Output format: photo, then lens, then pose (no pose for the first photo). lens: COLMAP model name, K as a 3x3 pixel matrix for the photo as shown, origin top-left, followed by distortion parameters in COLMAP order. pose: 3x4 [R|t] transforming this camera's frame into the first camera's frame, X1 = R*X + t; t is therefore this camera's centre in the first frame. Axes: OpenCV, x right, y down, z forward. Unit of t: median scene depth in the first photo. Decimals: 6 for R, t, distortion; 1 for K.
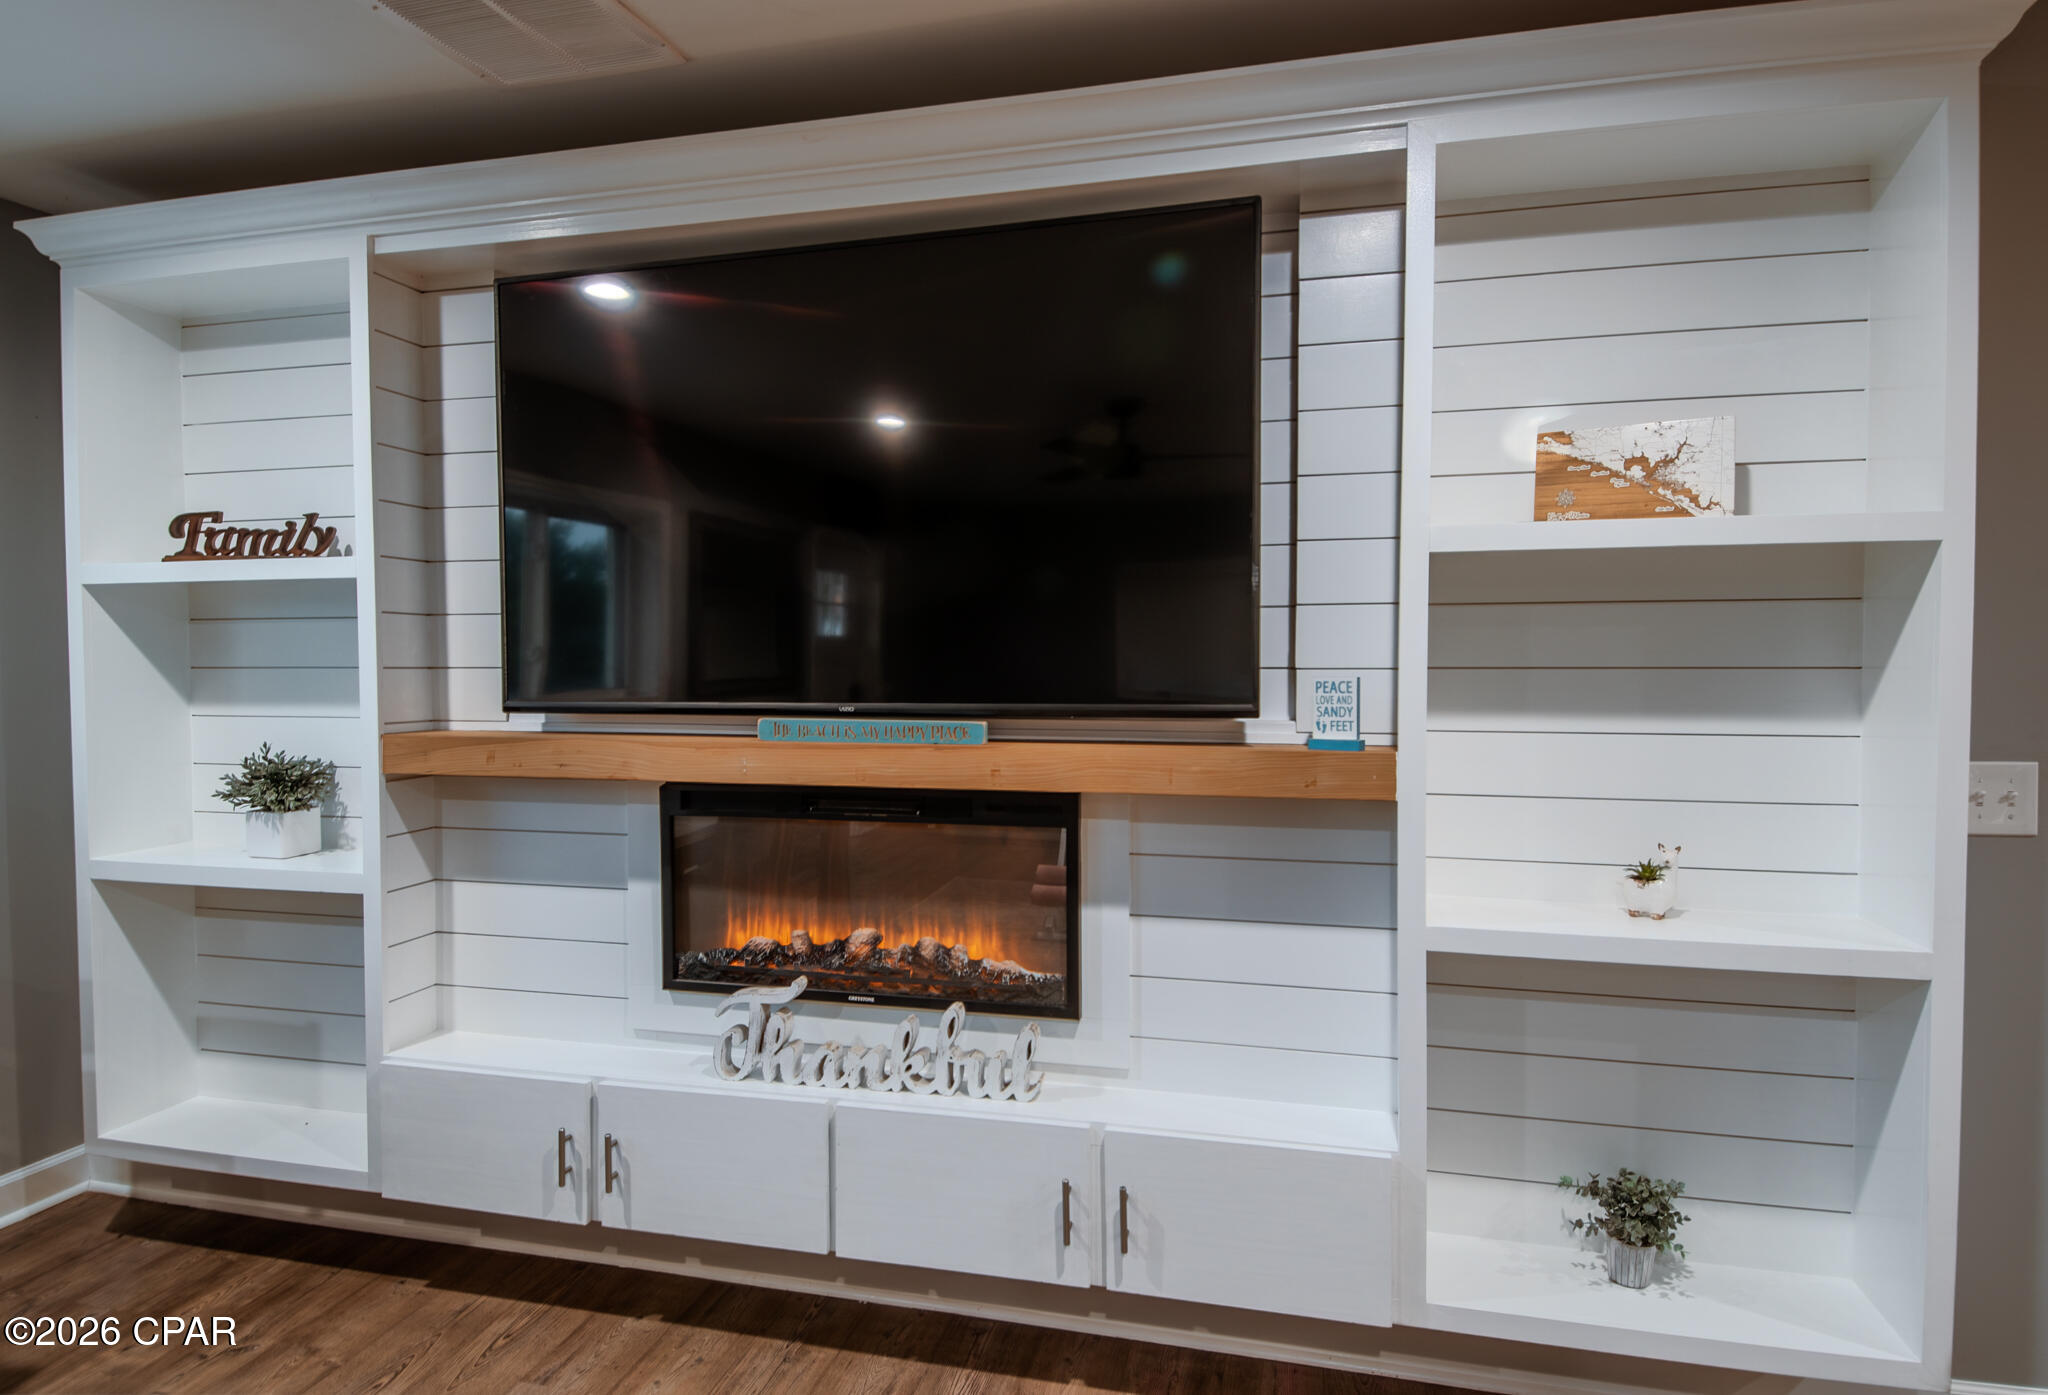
lens RADIAL K [[1187.8, 0, 1014.5], [0, 1187.8, 696.7], [0, 0, 1]] dist [0.020978, -0.007011]
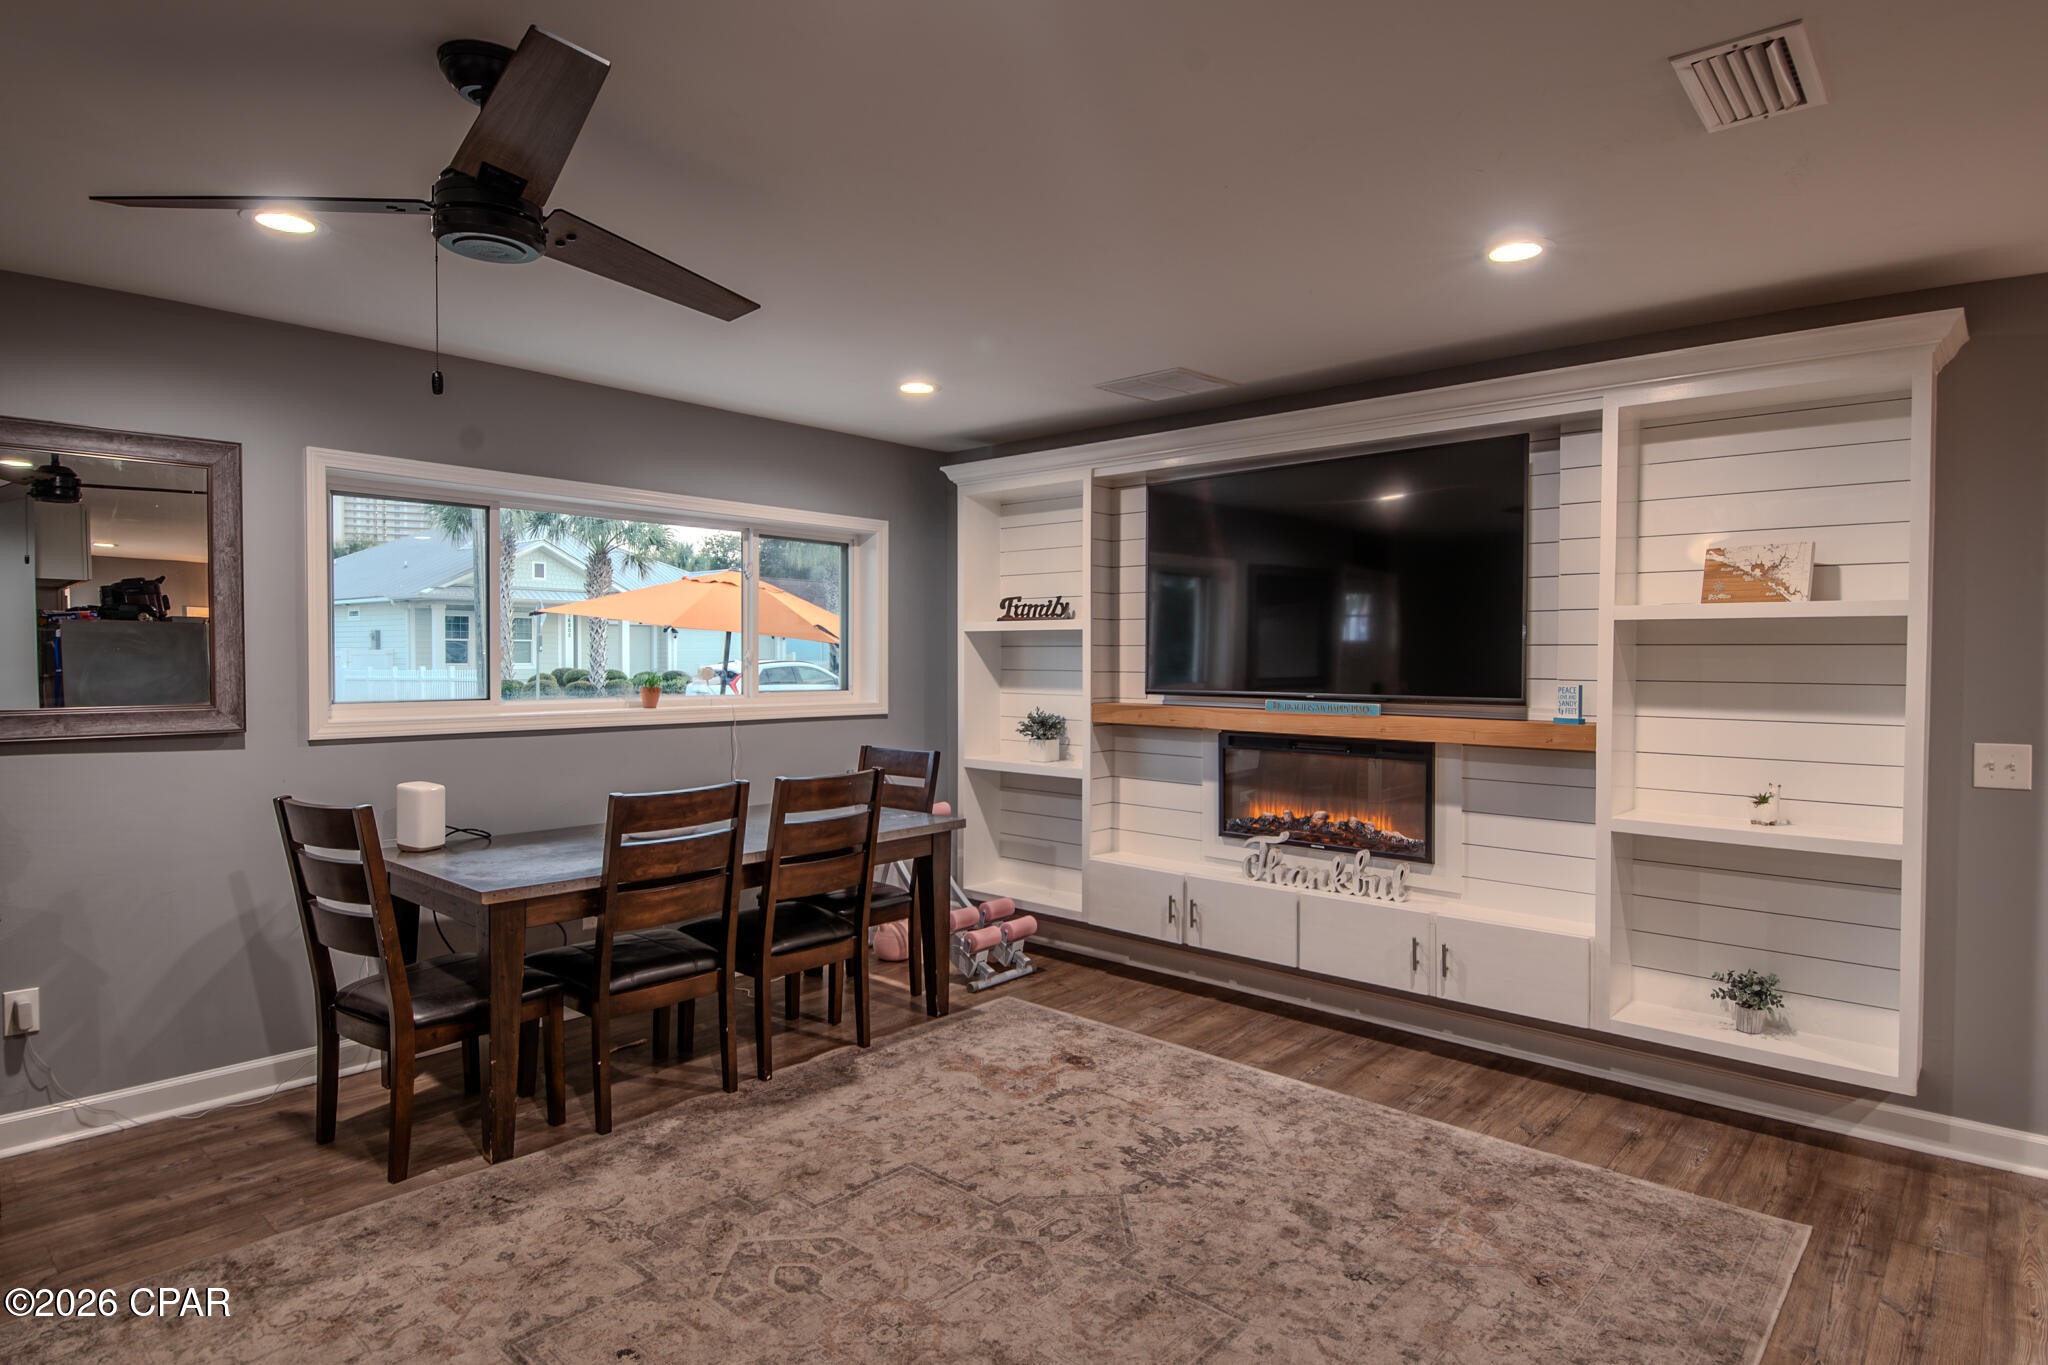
lens RADIAL K [[1085.2, 0, 1042.5], [0, 1085.2, 678.5], [0, 0, 1]] dist [0.028402, -0.031124]
pose [[0.896437, 0.015797, -0.442890, 0.249336], [-0.020815, 0.999762, -0.006472, 0.001359], [0.442682, 0.015020, 0.896553, -0.788663]]
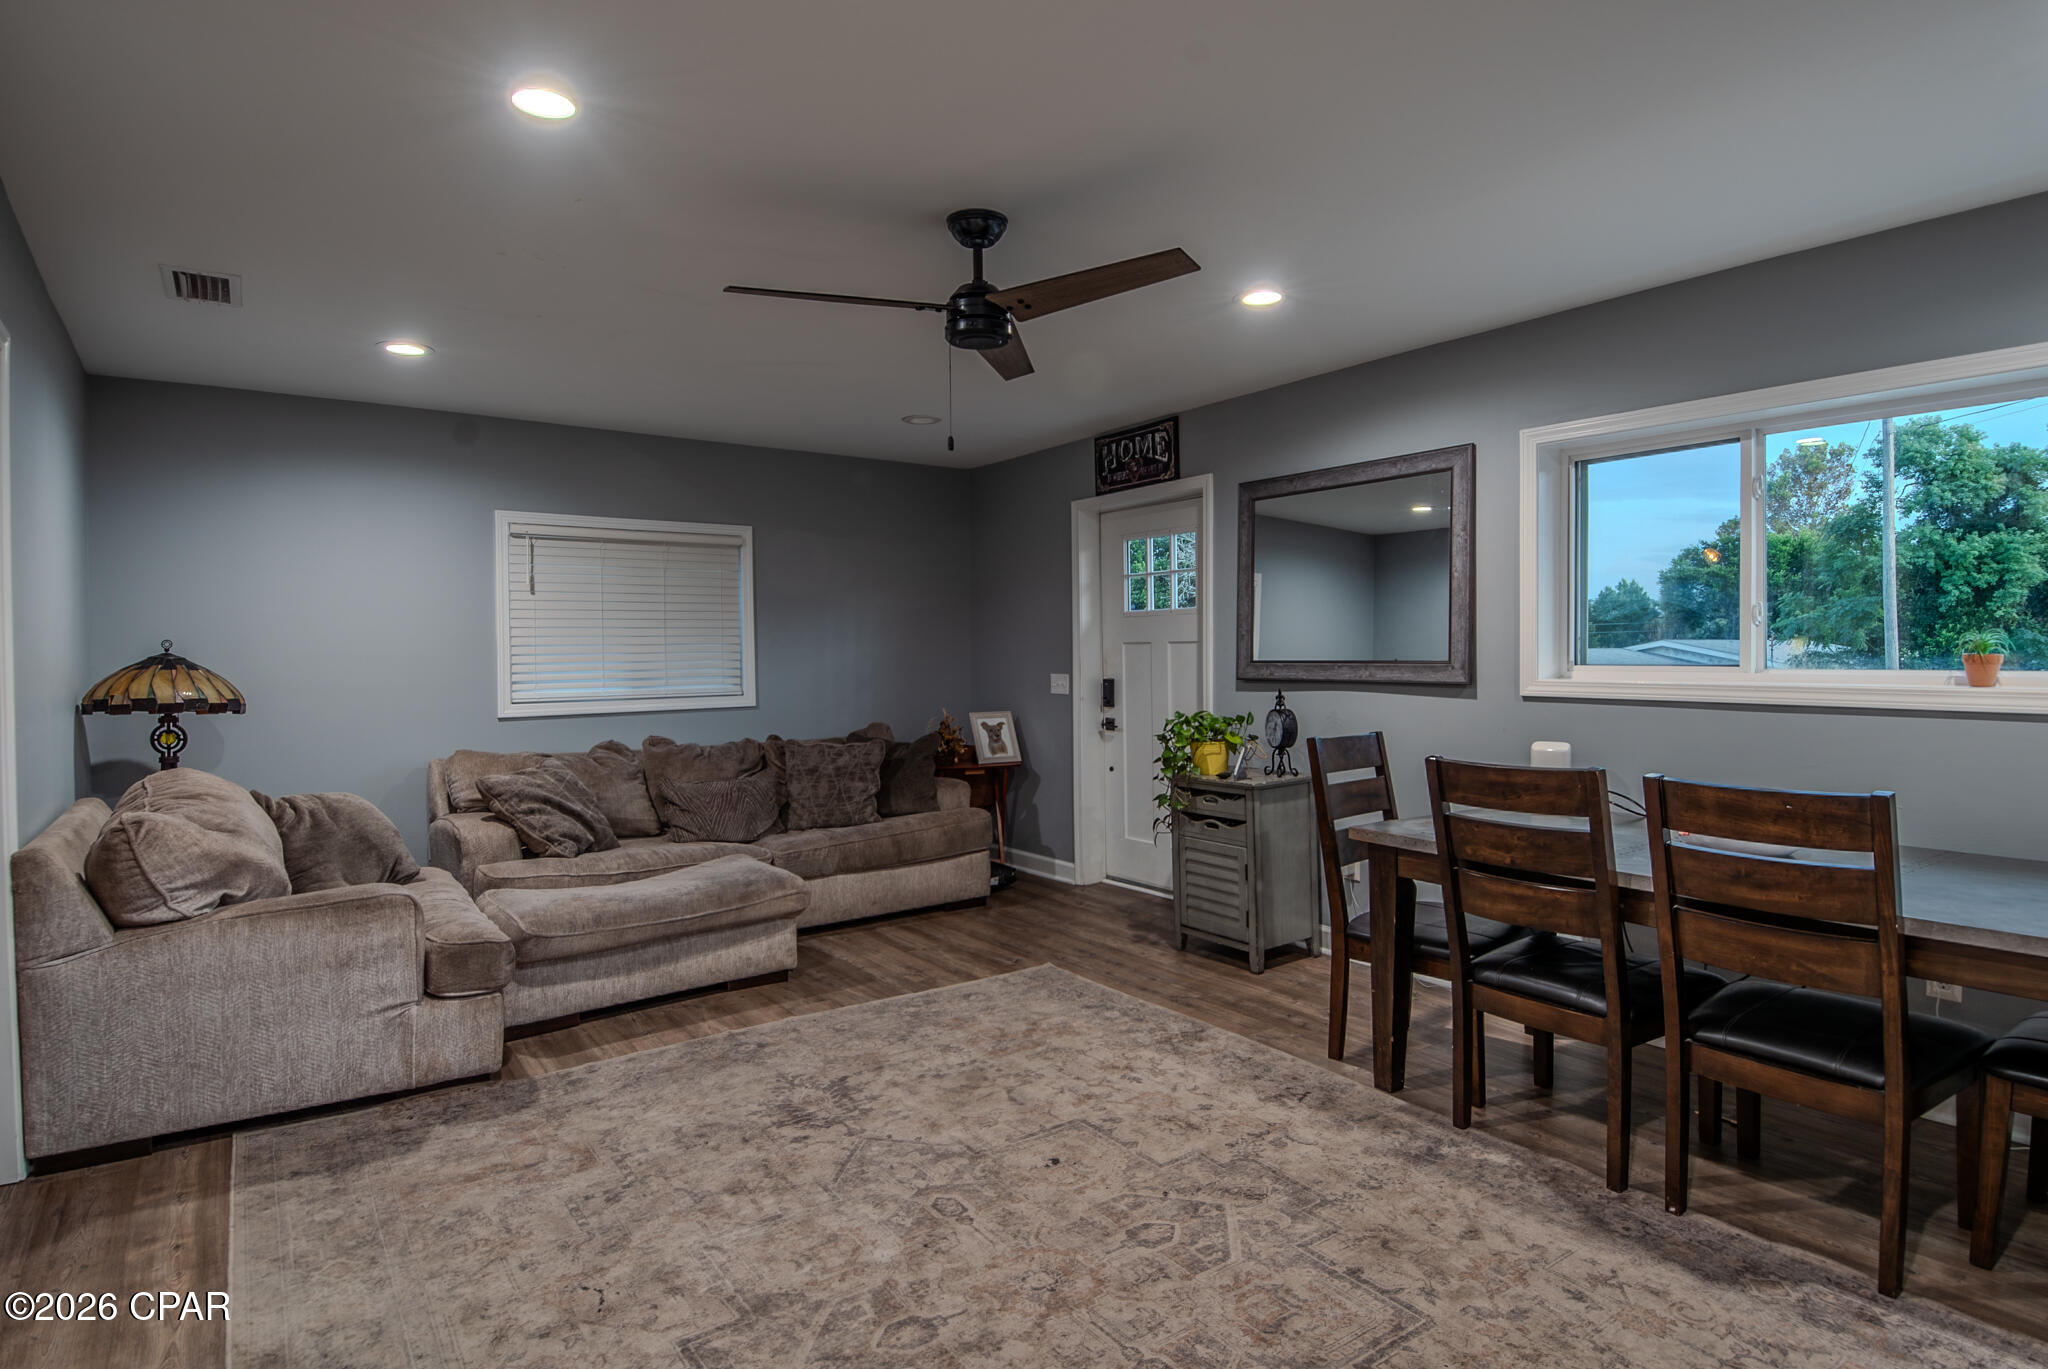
lens RADIAL K [[1085.2, 0, 1027.2], [0, 1085.2, 667.8], [0, 0, 1]] dist [0.028402, -0.031124]
pose [[-0.631371, 0.018271, -0.775266, 0.437293], [-0.016476, 0.999181, 0.036965, 0.005887], [0.775306, 0.036112, -0.630552, 0.553735]]
